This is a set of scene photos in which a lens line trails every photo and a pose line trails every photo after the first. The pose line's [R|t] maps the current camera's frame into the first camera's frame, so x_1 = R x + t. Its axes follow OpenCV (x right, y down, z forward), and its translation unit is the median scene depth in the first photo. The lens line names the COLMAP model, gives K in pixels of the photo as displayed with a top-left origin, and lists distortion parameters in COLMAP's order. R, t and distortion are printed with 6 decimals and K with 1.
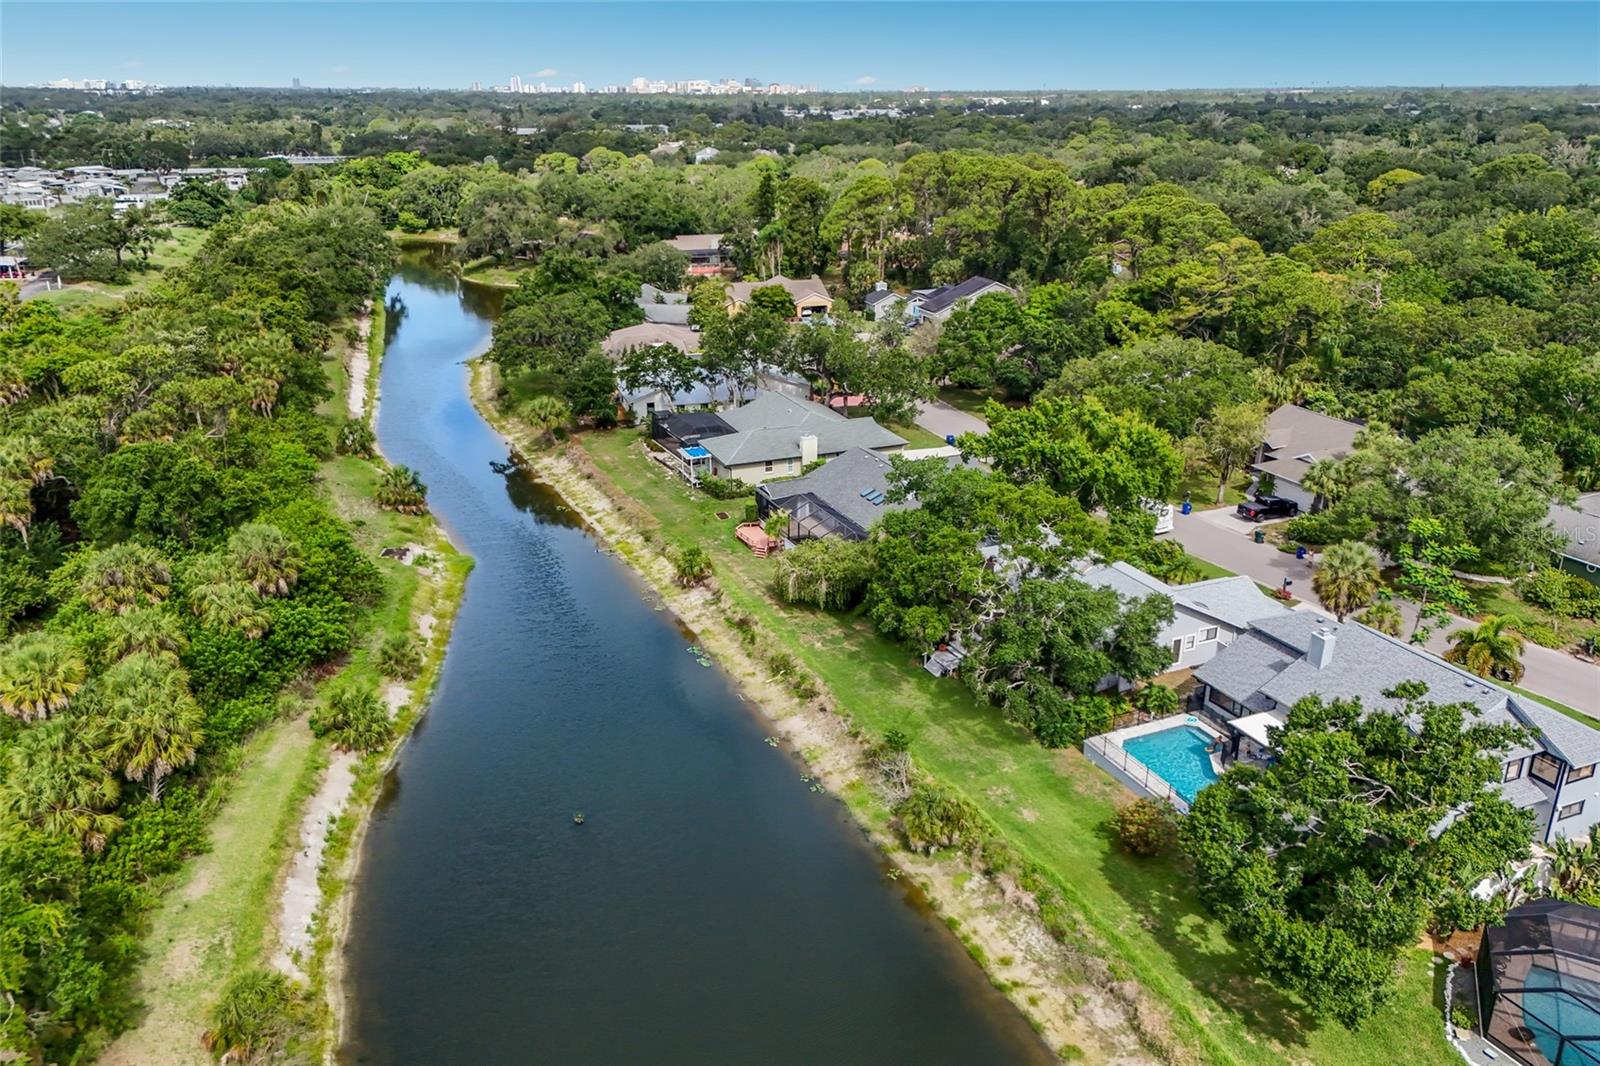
lens RADIAL K [[1163.1, 0, 793.3], [0, 1163.1, 526.7], [0, 0, 1]] dist [0.078373, -0.069321]
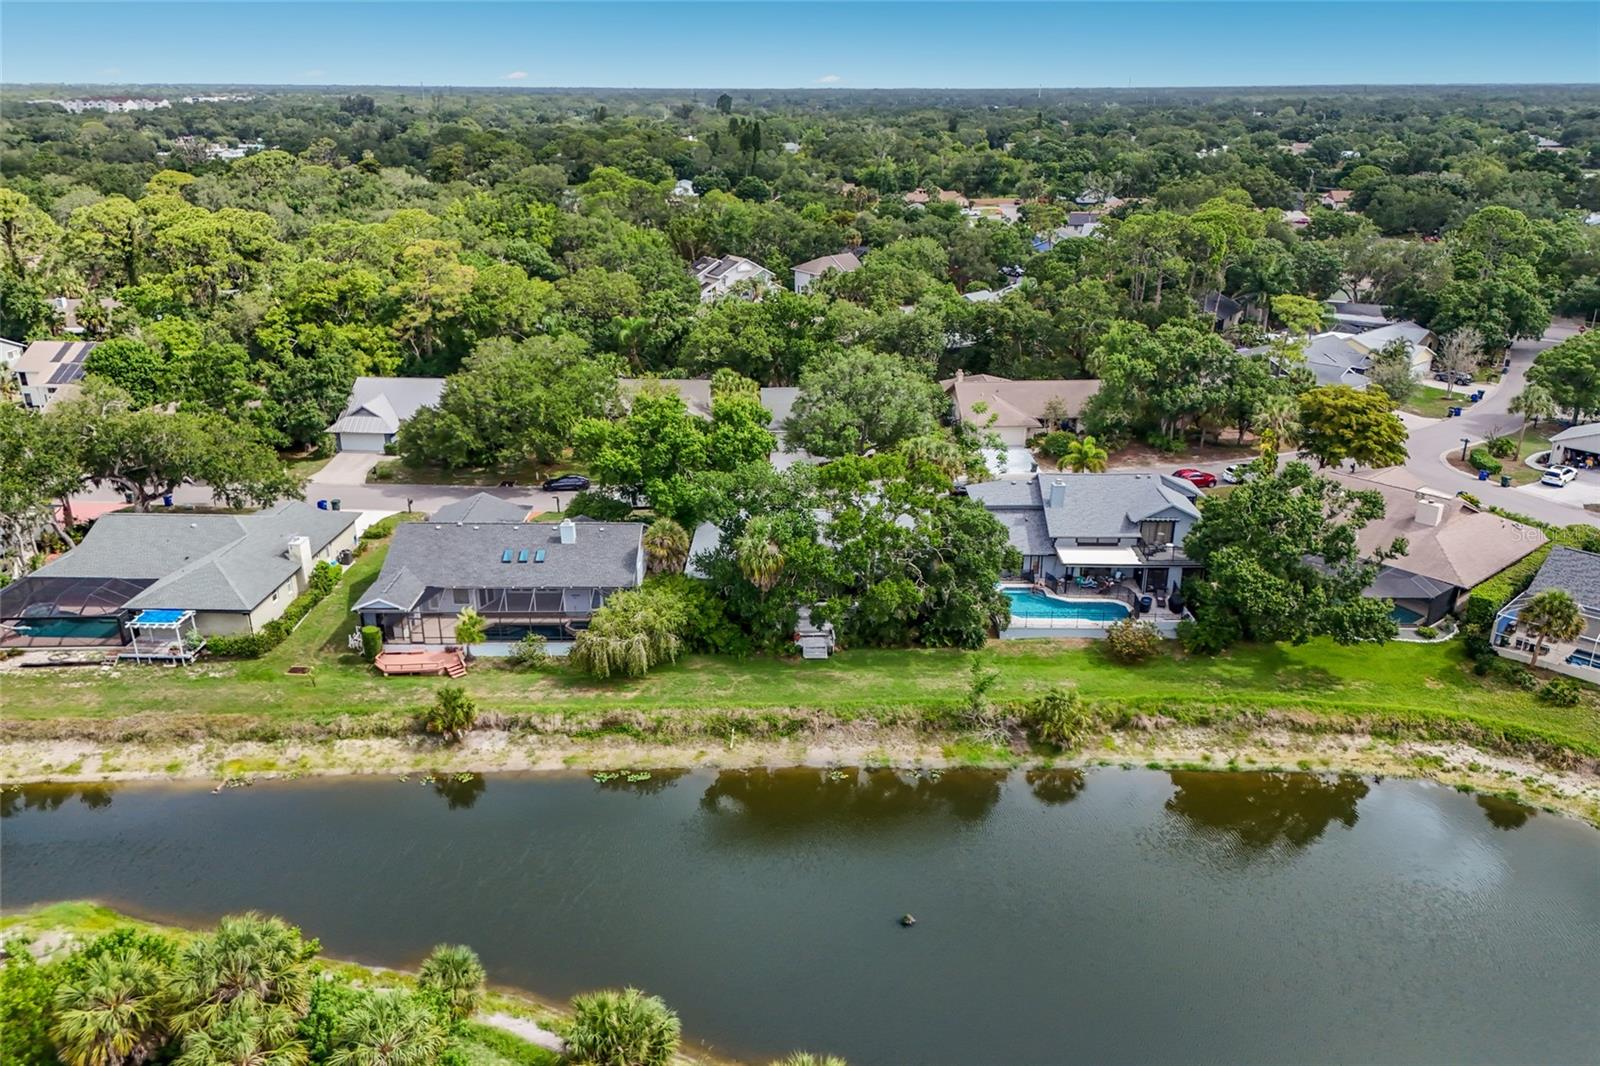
lens RADIAL K [[1163.1, 0, 793.3], [0, 1163.1, 526.7], [0, 0, 1]] dist [0.078373, -0.069321]
pose [[0.418487, -0.318386, 0.850587, -0.583901], [0.315804, 0.929112, 0.192404, -0.151296], [-0.851549, 0.188100, 0.489369, 0.387133]]
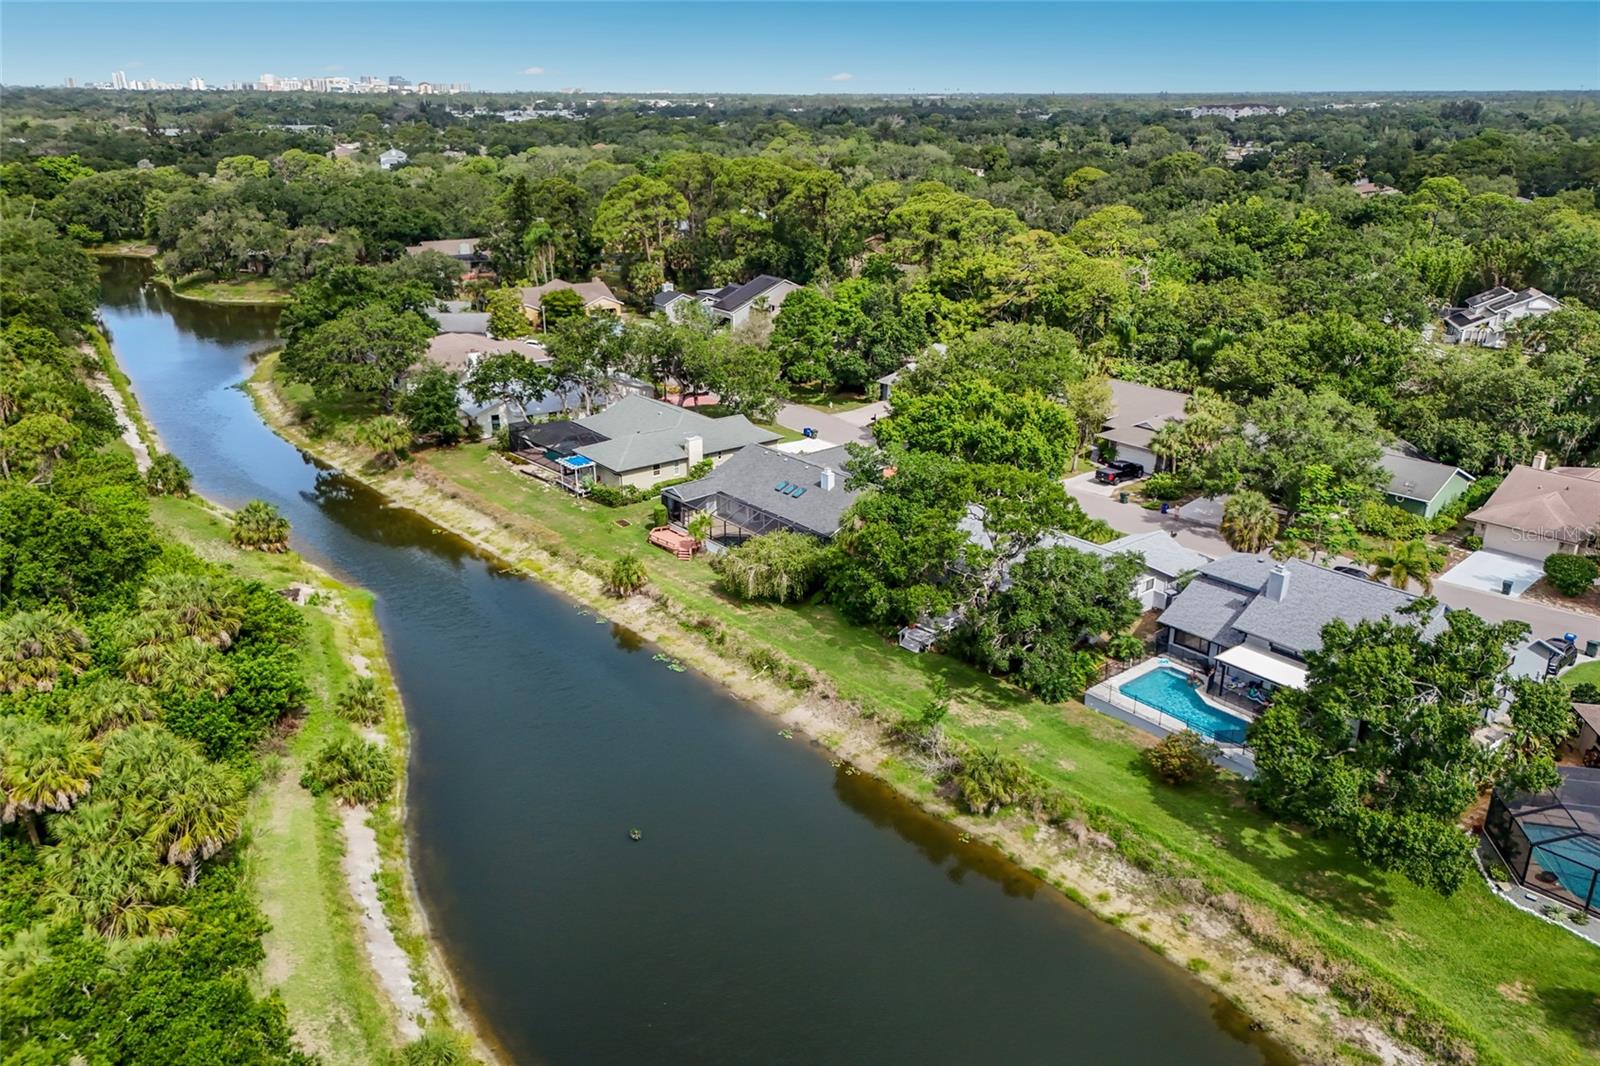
lens RADIAL K [[1163.1, 0, 793.3], [0, 1163.1, 526.7], [0, 0, 1]] dist [0.078373, -0.069321]
pose [[0.963710, -0.090290, 0.251217, -0.185332], [0.090611, 0.995833, 0.010313, -0.003843], [-0.251101, 0.012824, 0.967876, 0.011272]]
